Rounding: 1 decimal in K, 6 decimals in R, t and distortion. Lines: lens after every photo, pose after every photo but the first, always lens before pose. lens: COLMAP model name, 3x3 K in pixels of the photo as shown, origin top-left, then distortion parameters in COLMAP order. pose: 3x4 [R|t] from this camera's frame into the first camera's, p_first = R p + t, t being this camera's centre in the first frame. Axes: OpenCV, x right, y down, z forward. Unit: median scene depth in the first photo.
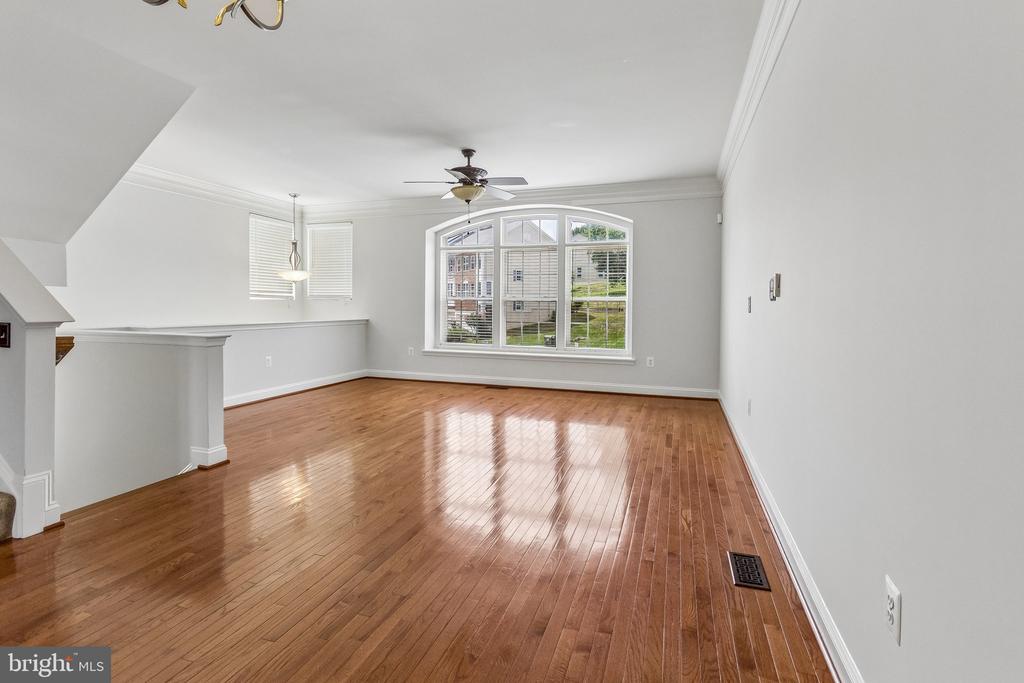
lens RADIAL K [[482.0, 0, 512.0], [0, 482.0, 341.5], [0, 0, 1]] dist [0.002063, 0.000452]
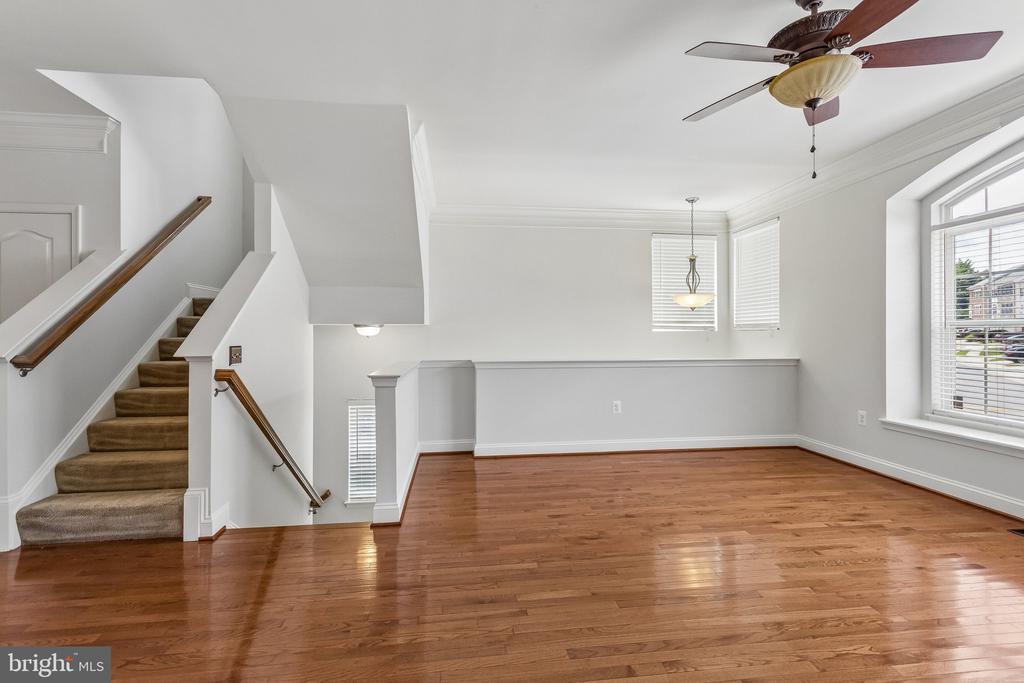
lens RADIAL K [[482.0, 0, 512.0], [0, 482.0, 341.5], [0, 0, 1]] dist [0.002063, 0.000452]
pose [[0.438644, 0.002395, -0.898658, 0.122741], [-0.061490, 0.997733, -0.027355, -0.028852], [0.896555, 0.067257, 0.437797, 0.374758]]
